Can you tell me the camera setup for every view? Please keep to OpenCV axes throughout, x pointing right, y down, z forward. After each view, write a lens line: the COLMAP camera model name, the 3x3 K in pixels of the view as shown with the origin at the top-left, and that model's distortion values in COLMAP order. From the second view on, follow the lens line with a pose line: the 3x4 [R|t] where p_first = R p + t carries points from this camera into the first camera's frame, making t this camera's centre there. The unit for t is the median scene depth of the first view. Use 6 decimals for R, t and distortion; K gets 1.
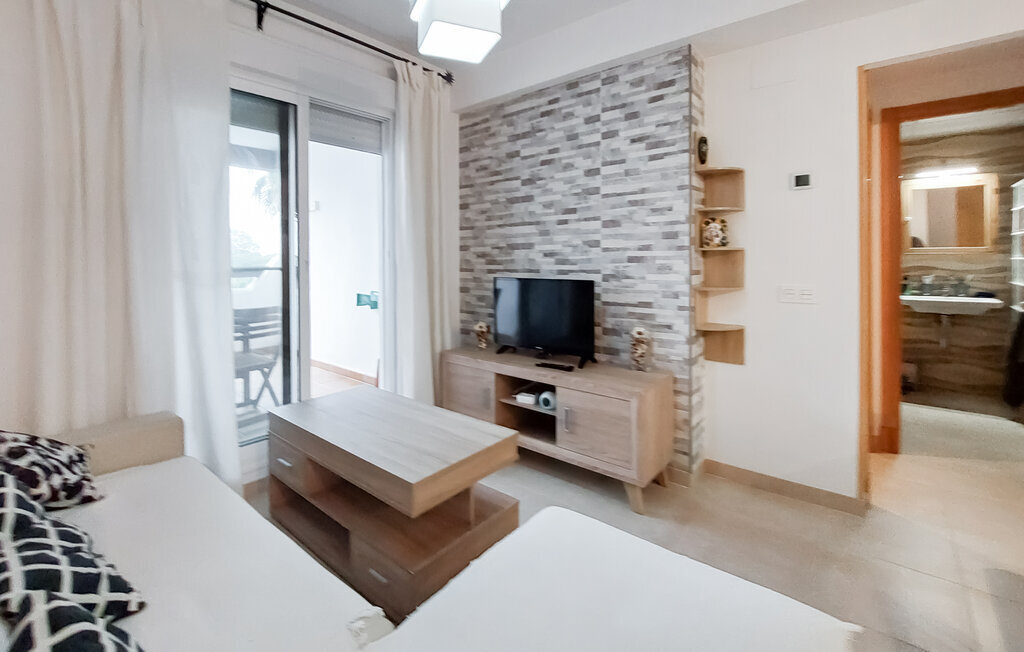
lens RADIAL K [[444.3, 0, 510.5], [0, 444.3, 262.3], [0, 0, 1]] dist [-0.000983, -0.000120]
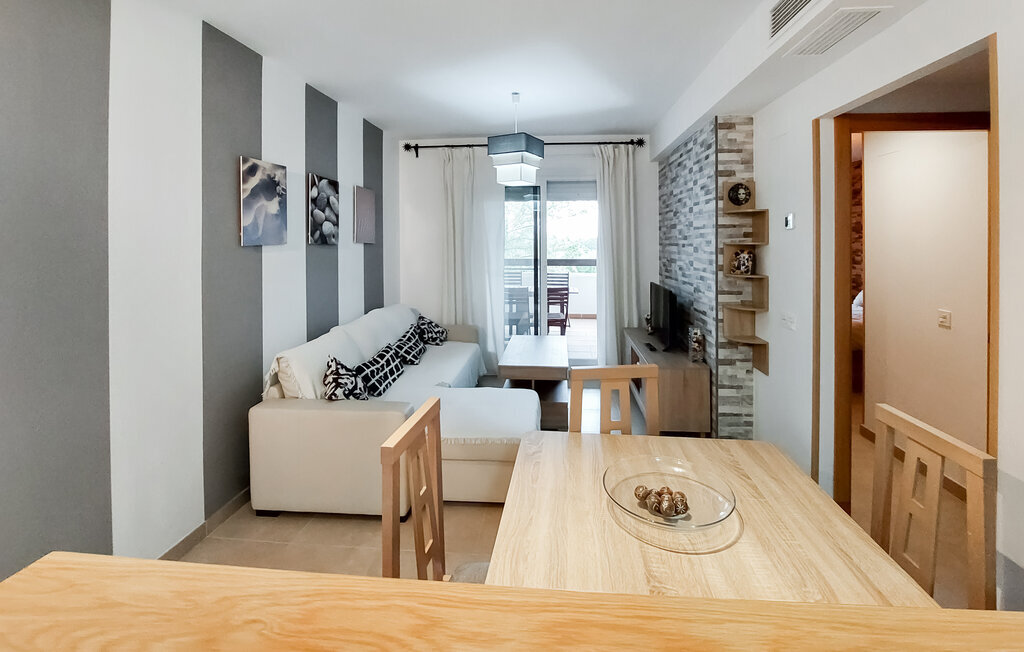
lens RADIAL K [[449.9, 0, 537.0], [0, 449.9, 244.1], [0, 0, 1]] dist [-0.002539, -0.000600]
pose [[0.586605, 0.010223, -0.809809, 1.017166], [-0.003763, 0.999944, 0.009897, -0.112821], [0.809864, -0.002758, 0.586611, -0.168151]]
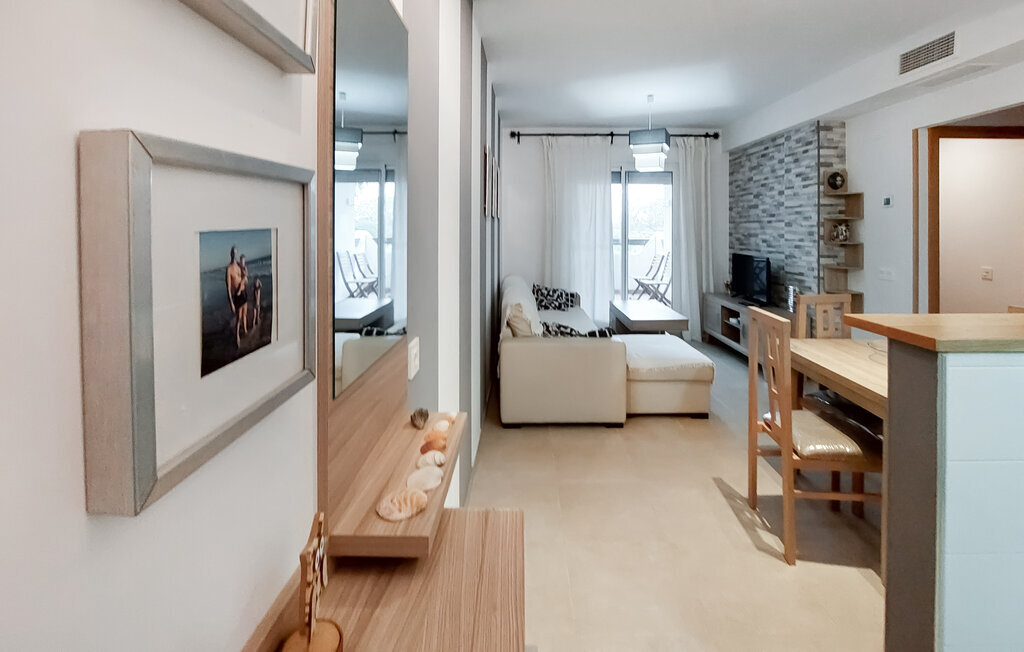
lens RADIAL K [[467.1, 0, 531.1], [0, 467.1, 224.1], [0, 0, 1]] dist [-0.010847, -0.000287]
pose [[0.652328, 0.004992, -0.757920, 0.901571], [-0.011099, 0.999934, -0.002967, -0.070927], [0.757855, 0.010348, 0.652341, -0.848102]]
